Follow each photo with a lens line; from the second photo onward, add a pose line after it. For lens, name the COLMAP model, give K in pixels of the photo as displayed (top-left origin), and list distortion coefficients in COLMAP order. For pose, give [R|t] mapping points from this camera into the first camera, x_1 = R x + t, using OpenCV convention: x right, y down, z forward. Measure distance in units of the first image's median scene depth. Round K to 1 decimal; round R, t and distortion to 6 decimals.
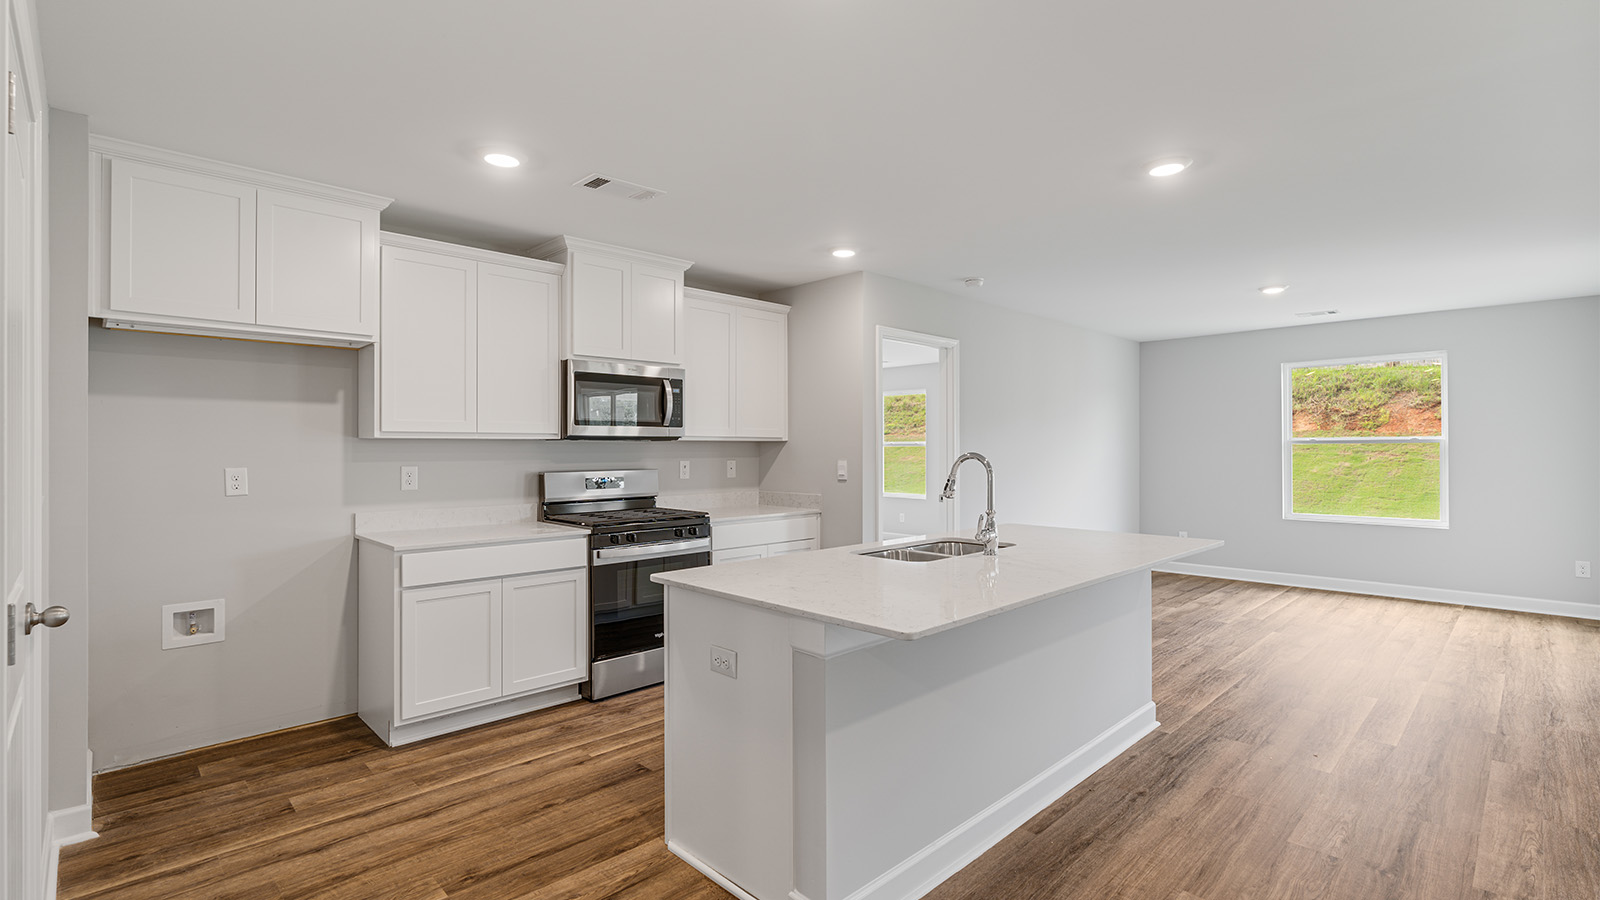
lens RADIAL K [[727.1, 0, 795.0], [0, 727.1, 445.2], [0, 0, 1]] dist [-0.002129, 0.001319]
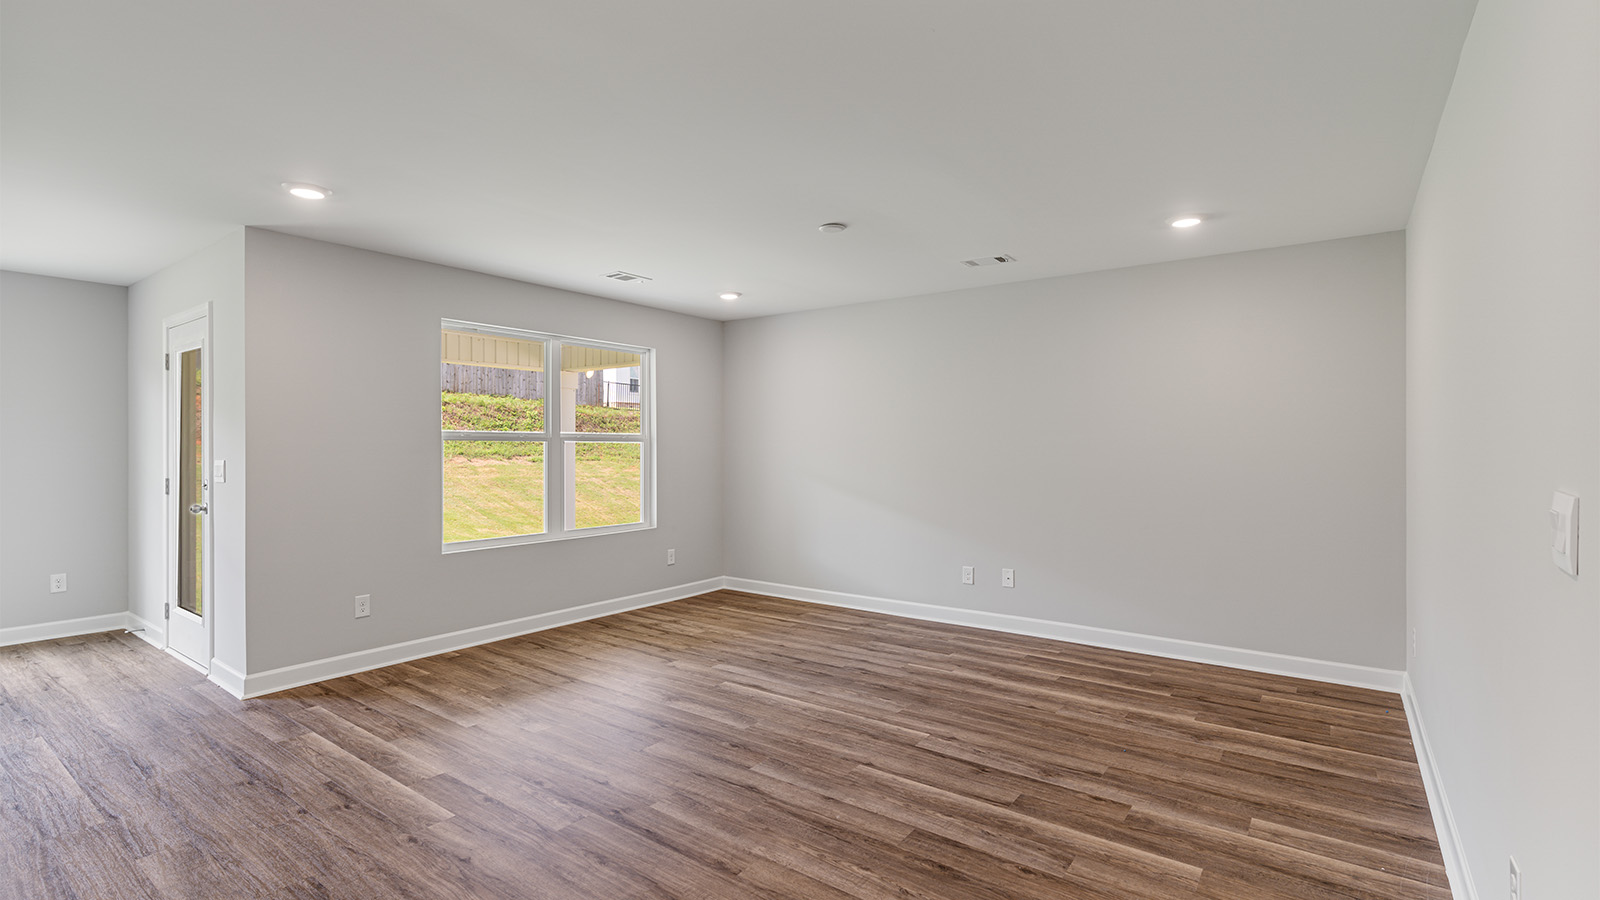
lens RADIAL K [[727.1, 0, 799.6], [0, 727.1, 449.1], [0, 0, 1]] dist [-0.002129, 0.001319]
pose [[-0.161820, -0.000888, 0.986820, 0.087746], [-0.005521, 0.999985, -0.000006, 0.002165], [-0.986805, -0.005450, -0.161822, 0.377226]]
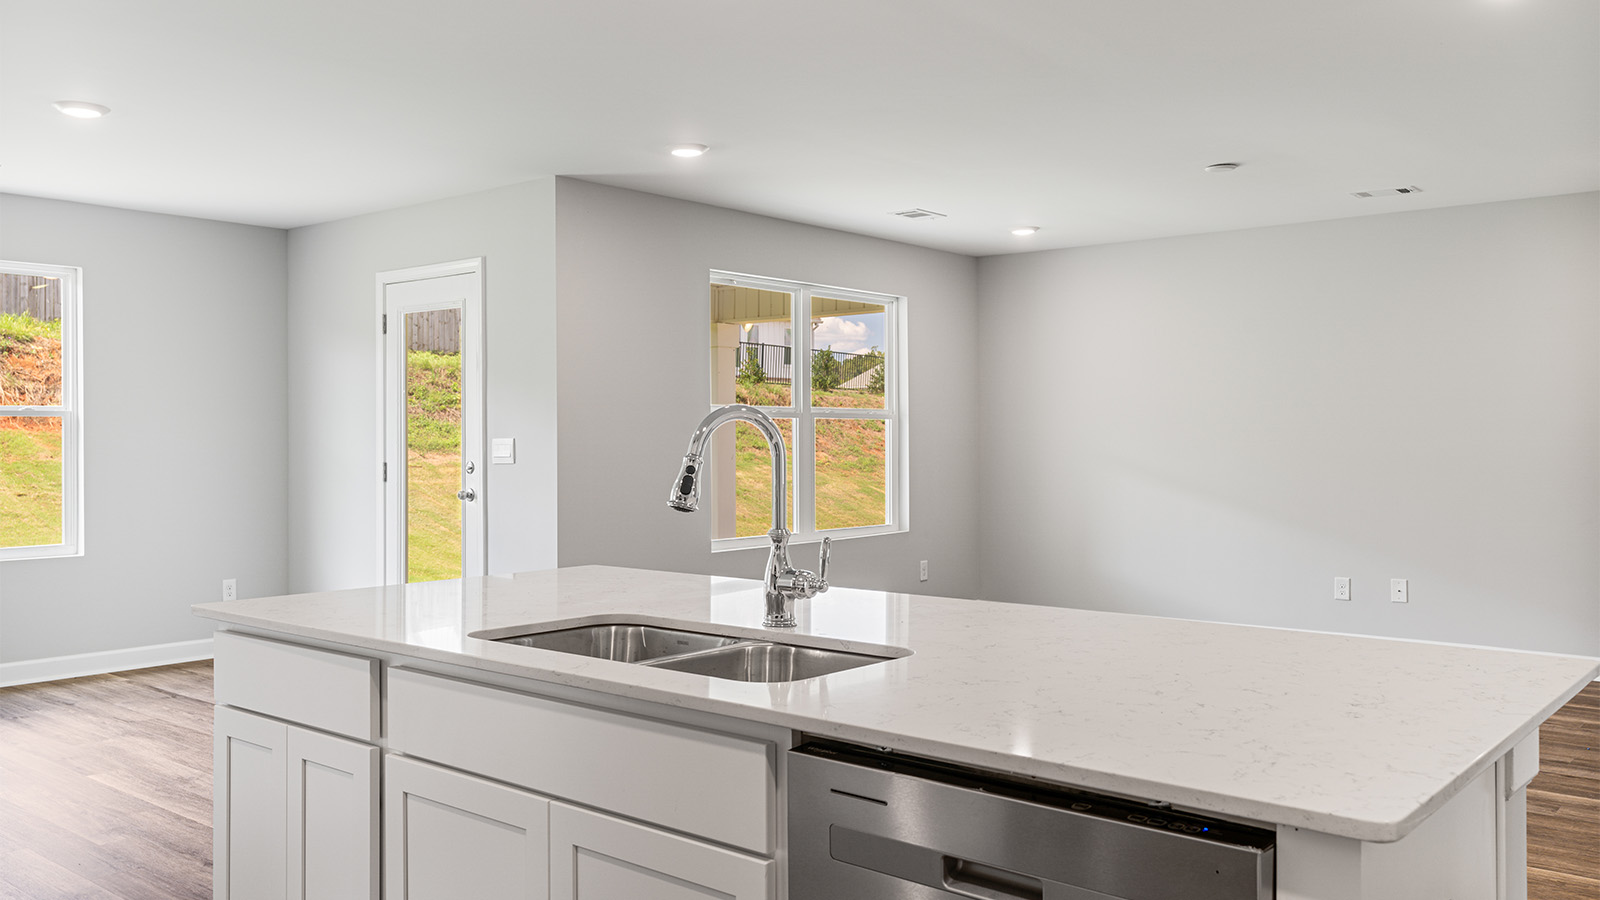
lens RADIAL K [[1264.7, 0, 808.1], [0, 1264.7, 436.3], [0, 0, 1]] dist [0.012050, -0.004413]
pose [[-0.100060, 0.002466, 0.994978, -0.398793], [-0.002527, 0.999993, -0.002732, 0.024387], [-0.994978, -0.002788, -0.100053, 0.824619]]
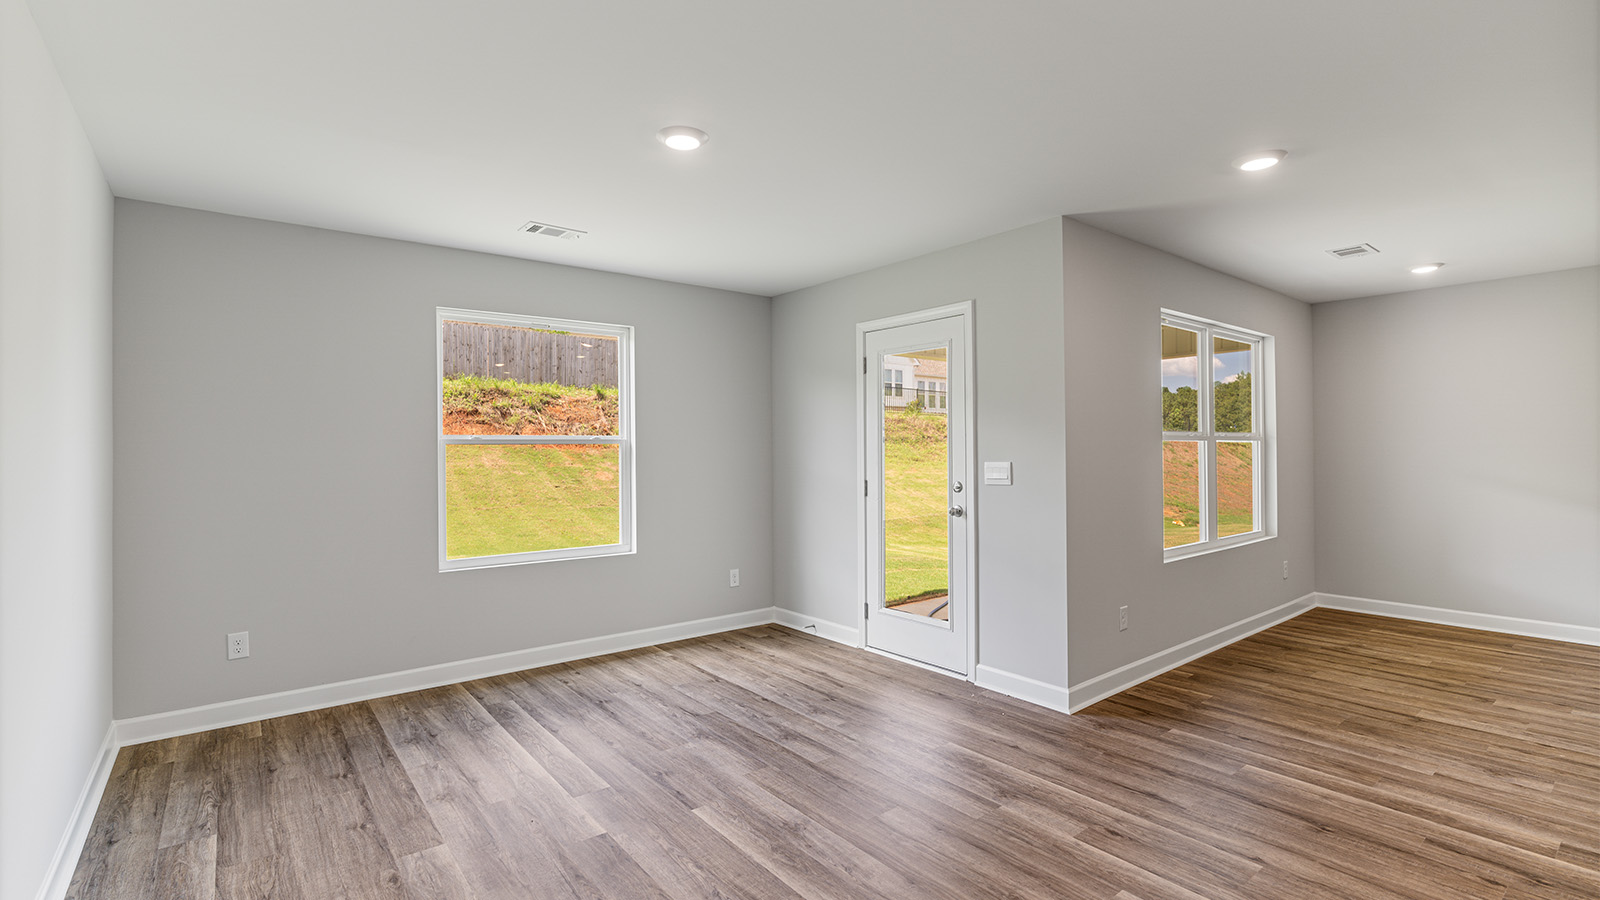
lens RADIAL K [[727.1, 0, 824.1], [0, 727.1, 448.1], [0, 0, 1]] dist [-0.002129, 0.001319]
pose [[0.088642, 0.003188, 0.996058, 0.223981], [0.001498, 0.999993, -0.003334, 0.006441], [-0.996062, 0.001787, 0.088637, 1.214855]]
